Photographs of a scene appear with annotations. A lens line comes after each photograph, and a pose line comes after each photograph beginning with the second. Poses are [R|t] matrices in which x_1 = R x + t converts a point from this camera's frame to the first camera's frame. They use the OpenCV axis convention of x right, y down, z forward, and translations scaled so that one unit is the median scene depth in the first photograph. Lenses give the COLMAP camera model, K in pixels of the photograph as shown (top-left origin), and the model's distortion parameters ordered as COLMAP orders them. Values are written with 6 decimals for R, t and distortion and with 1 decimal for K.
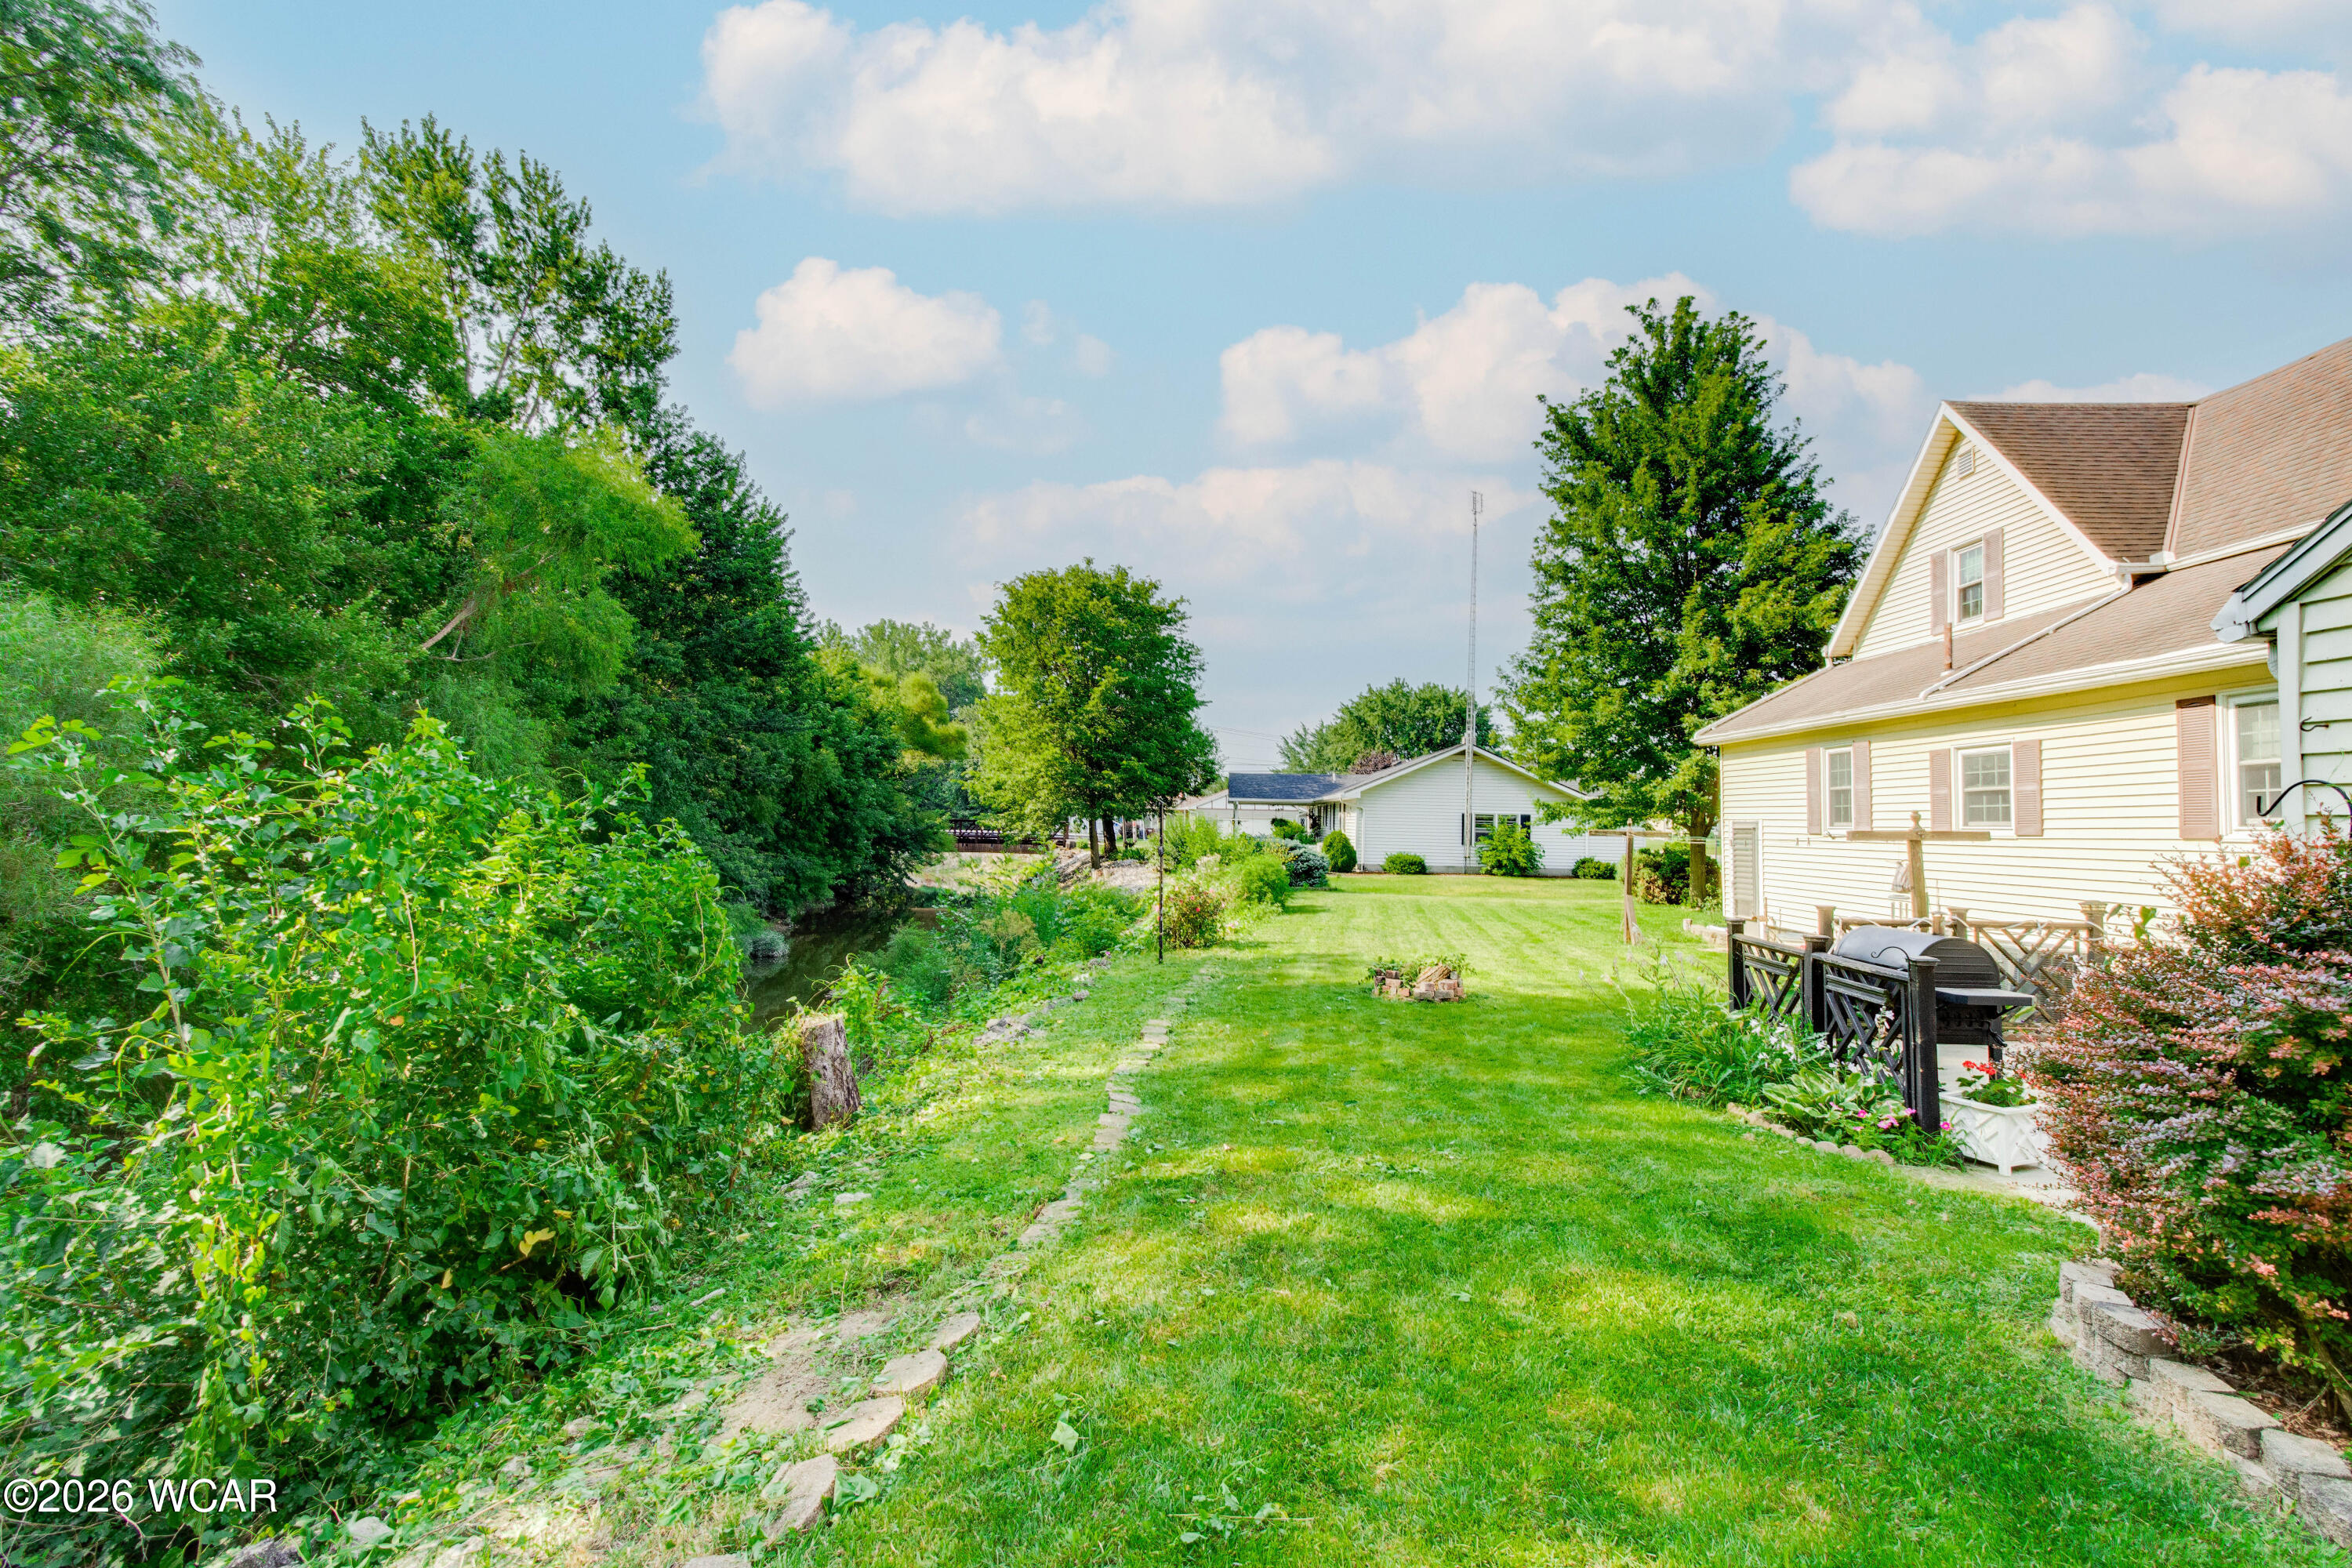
lens RADIAL K [[1111.3, 0, 1129.0], [0, 1111.3, 811.6], [0, 0, 1]] dist [-0.003342, 0.000197]
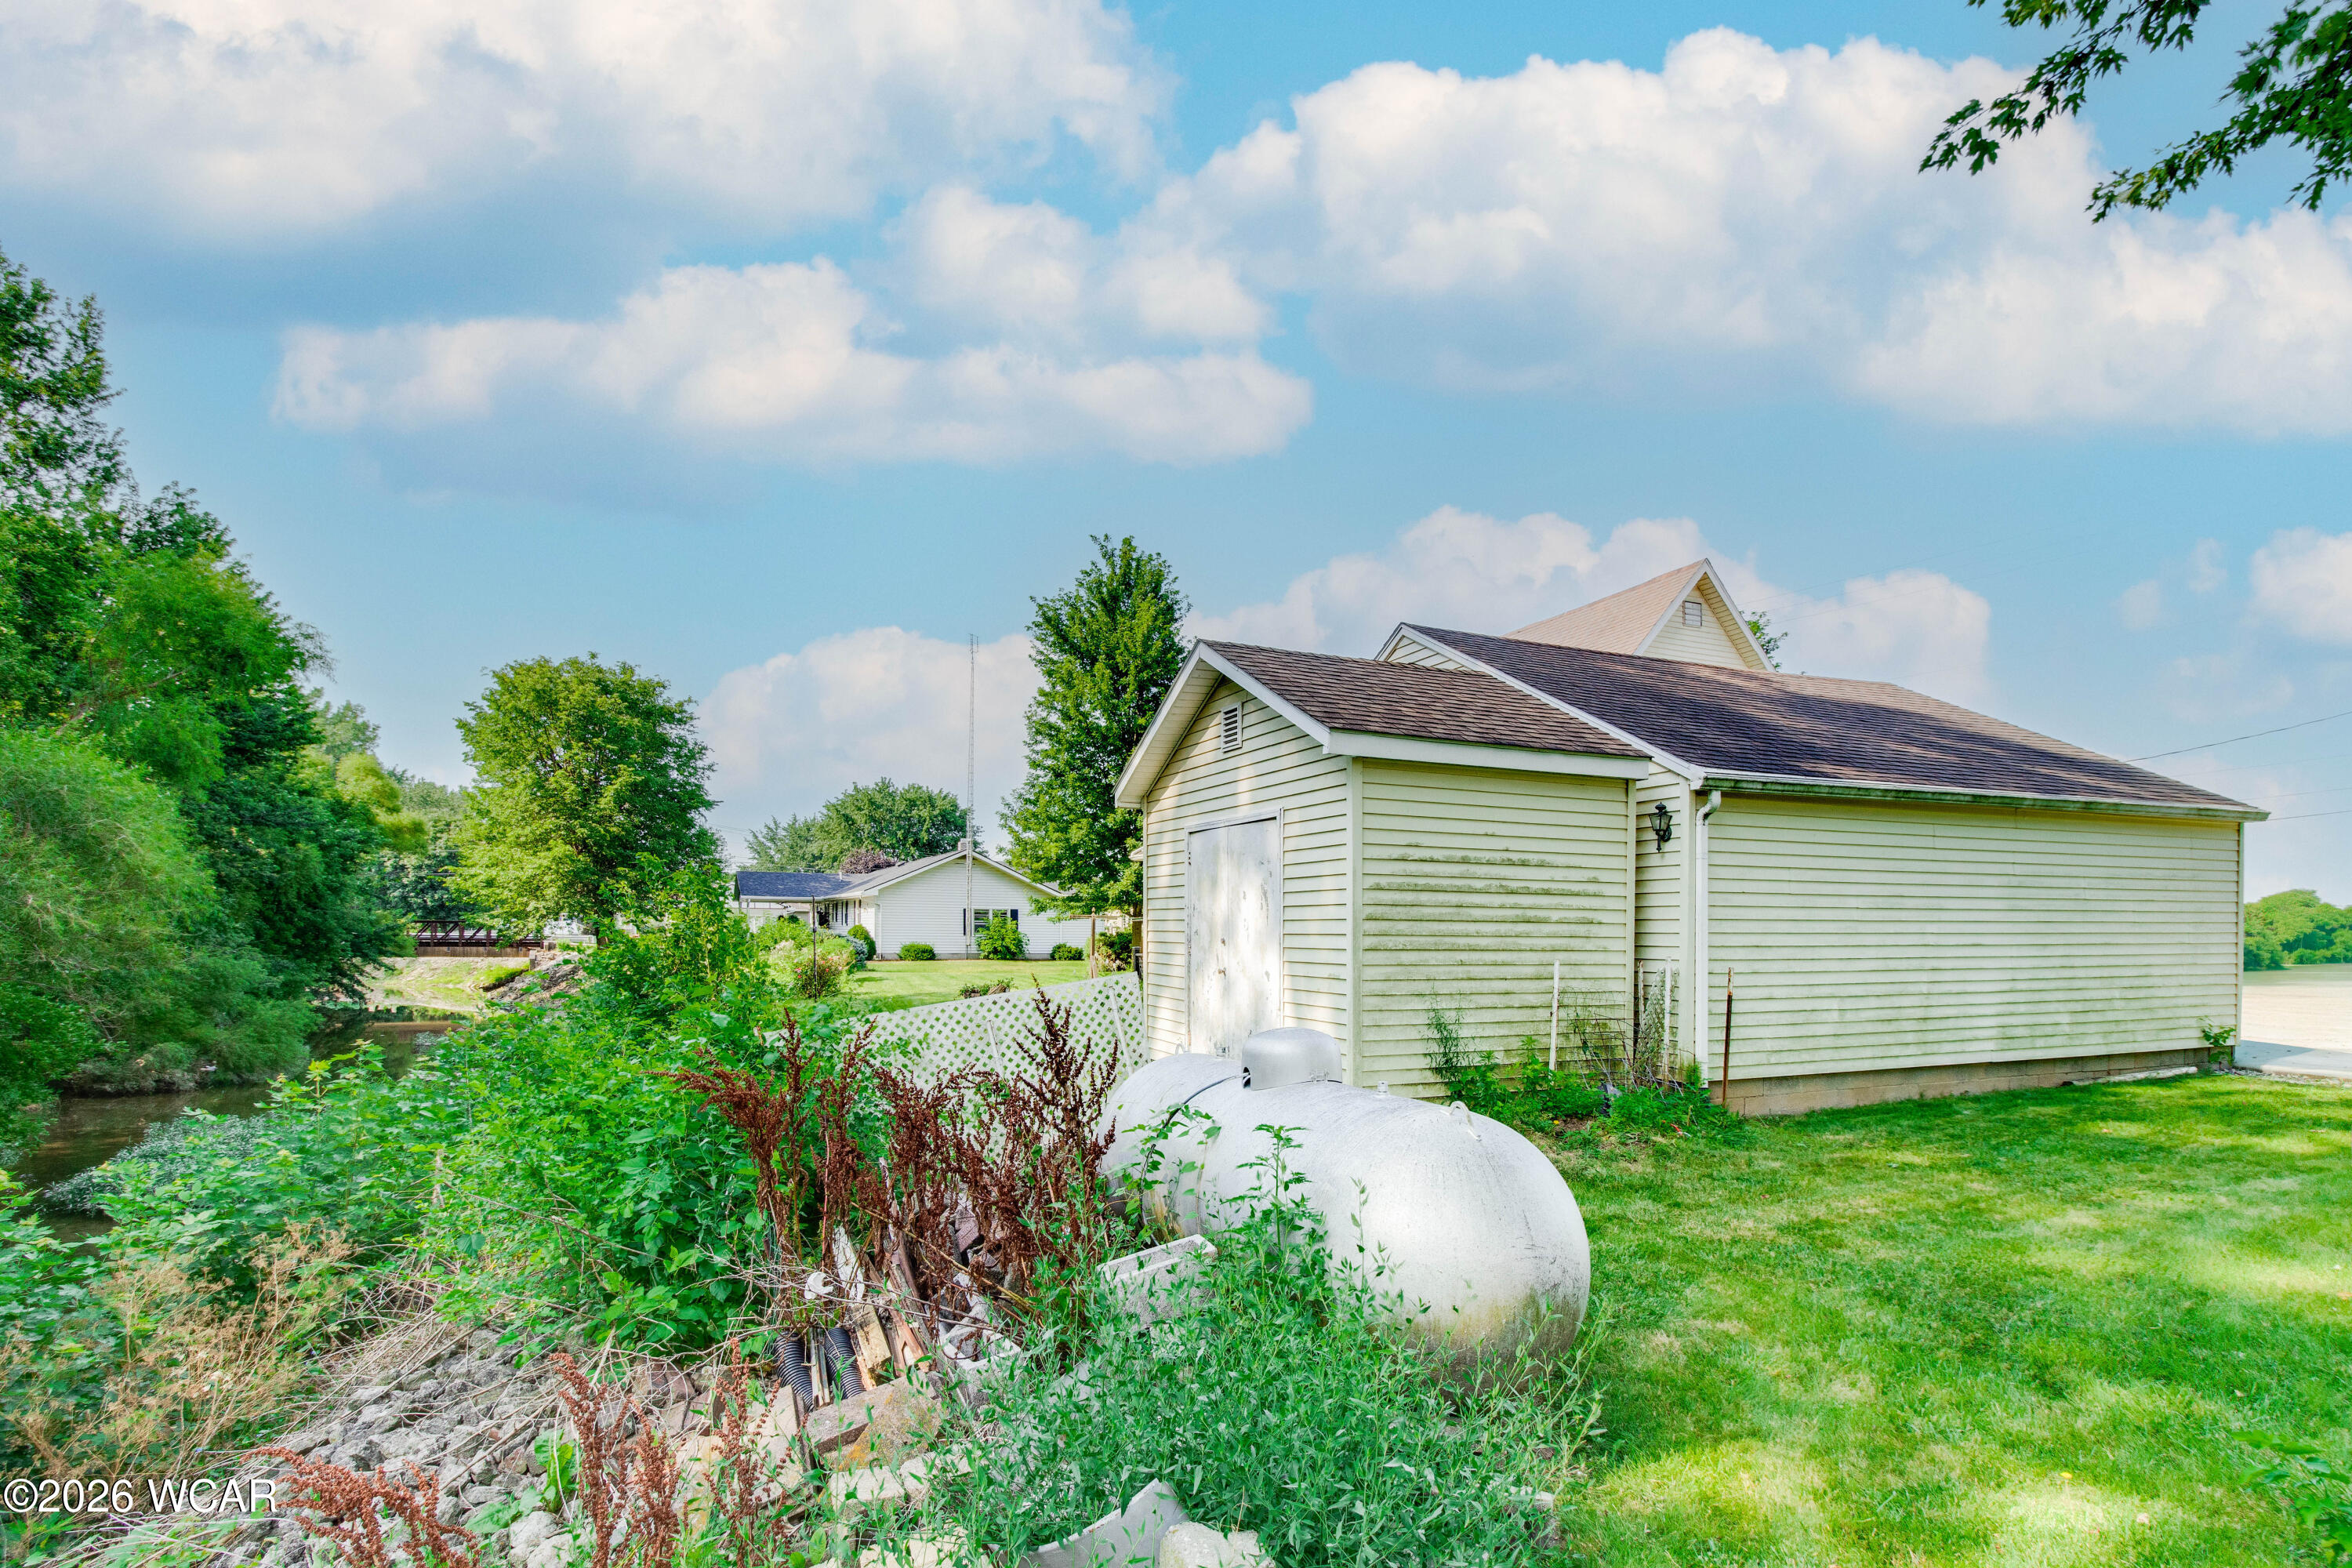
lens RADIAL K [[1111.3, 0, 1129.0], [0, 1111.3, 811.6], [0, 0, 1]] dist [-0.003342, 0.000197]
pose [[0.897688, 0.032957, 0.439397, -0.103733], [0.005812, 0.996227, -0.086595, 0.003682], [-0.440593, 0.080289, 0.894109, -0.228637]]
